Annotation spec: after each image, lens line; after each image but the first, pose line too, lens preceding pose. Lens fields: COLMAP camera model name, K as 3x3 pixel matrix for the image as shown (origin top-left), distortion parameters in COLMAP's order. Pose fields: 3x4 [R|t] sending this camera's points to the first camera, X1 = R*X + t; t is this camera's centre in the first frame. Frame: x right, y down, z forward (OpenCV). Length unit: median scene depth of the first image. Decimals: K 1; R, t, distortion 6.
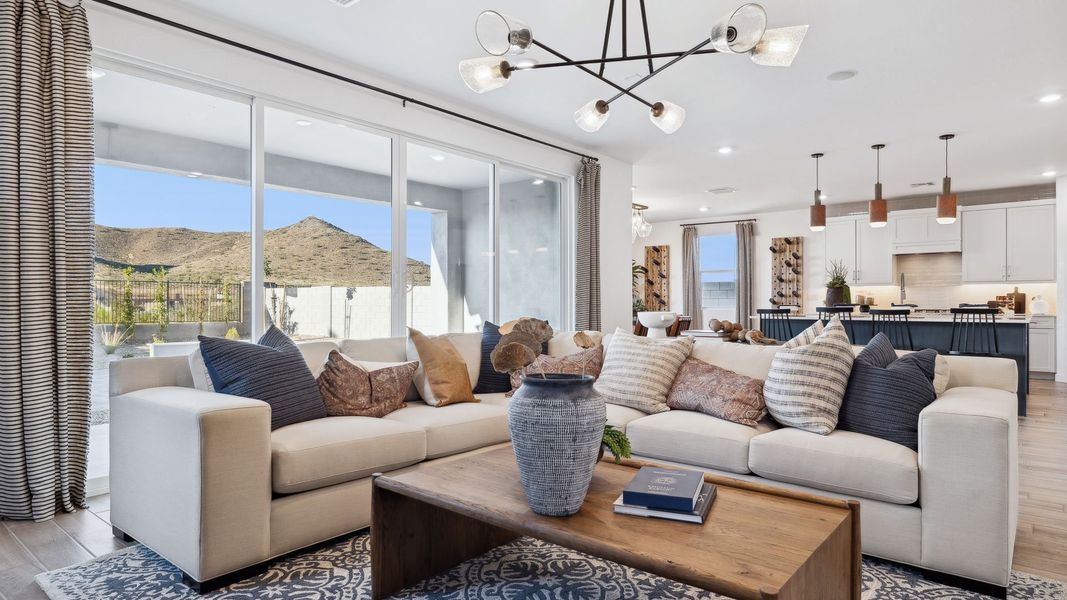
lens RADIAL K [[594.1, 0, 535.2], [0, 594.1, 298.9], [0, 0, 1]] dist [0.009992, 0.001800]
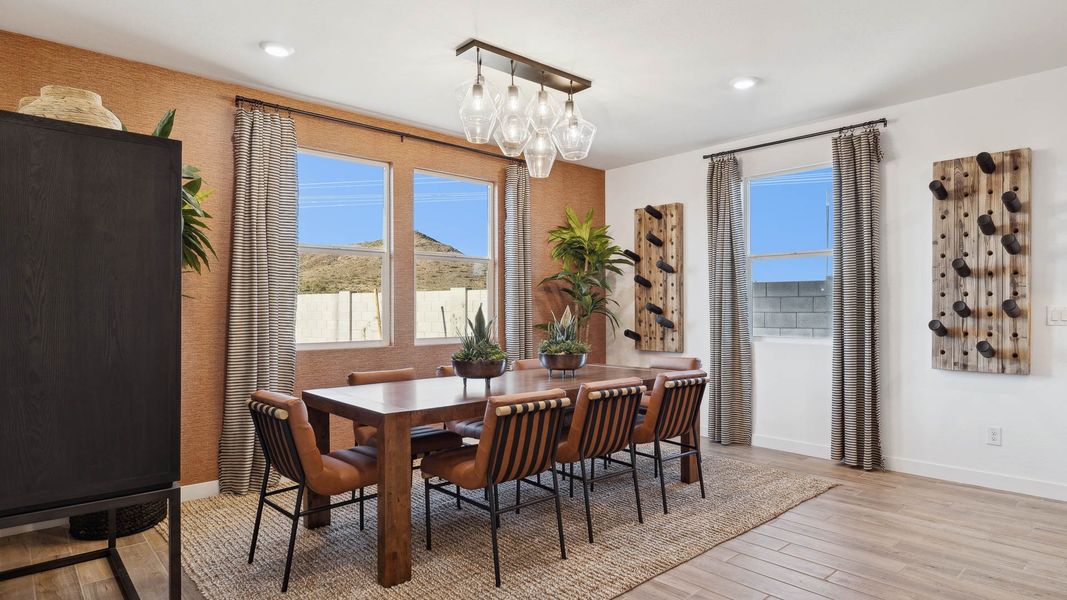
lens RADIAL K [[594.1, 0, 532.0], [0, 594.1, 304.3], [0, 0, 1]] dist [0.009992, 0.001800]
pose [[0.989858, -0.003357, -0.142019, 0.181818], [0.003037, 0.999992, -0.002472, -0.009633], [0.142026, 0.002016, 0.989861, 0.538756]]
